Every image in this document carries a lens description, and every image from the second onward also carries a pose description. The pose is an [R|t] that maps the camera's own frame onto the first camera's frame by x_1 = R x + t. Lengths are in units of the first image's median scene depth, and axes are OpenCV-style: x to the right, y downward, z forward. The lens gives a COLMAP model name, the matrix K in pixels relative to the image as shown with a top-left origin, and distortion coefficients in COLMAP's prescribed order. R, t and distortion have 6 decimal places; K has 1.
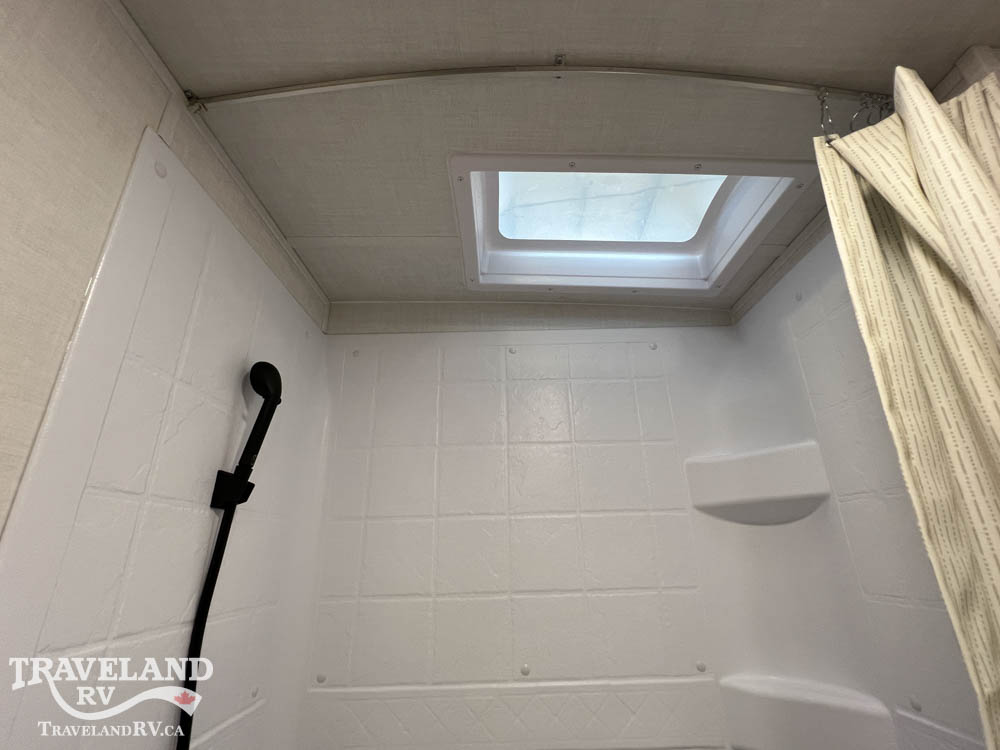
lens RADIAL K [[456.4, 0, 502.7], [0, 456.4, 375.3], [0, 0, 1]] dist [-0.000837, 0.000180]
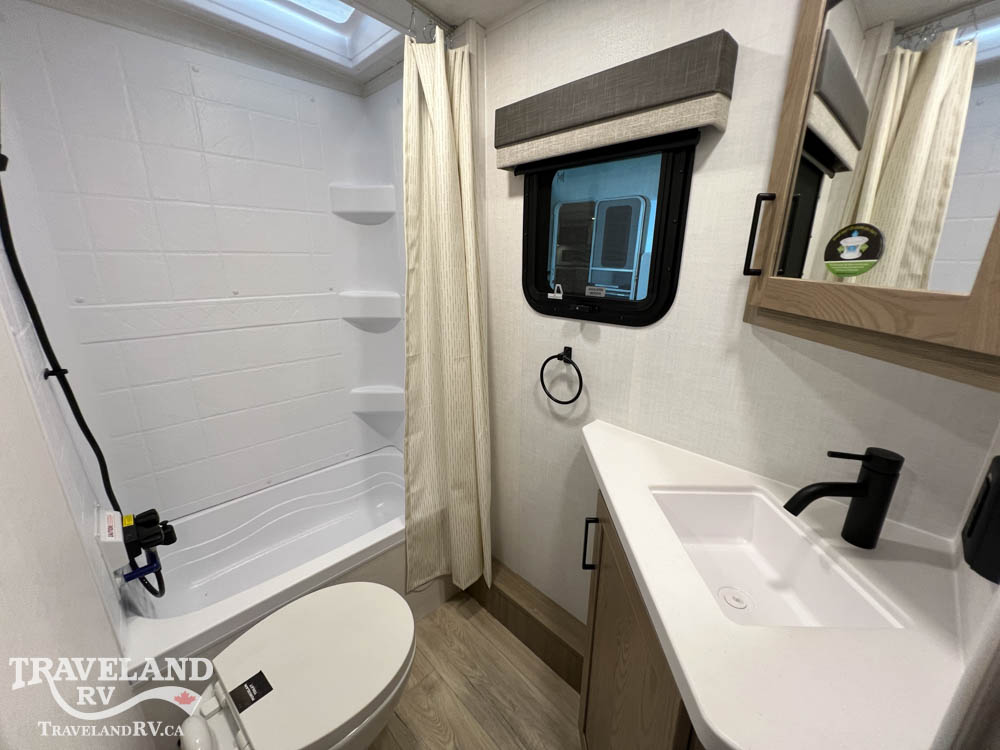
lens RADIAL K [[400.5, 0, 502.0], [0, 400.5, 375.0], [0, 0, 1]] dist [-0.000491, 0.000398]
pose [[0.711605, -0.167642, 0.682286, -0.347168], [-0.280396, 0.822661, 0.494578, -0.185003], [-0.644202, -0.543255, 0.538403, -0.756561]]
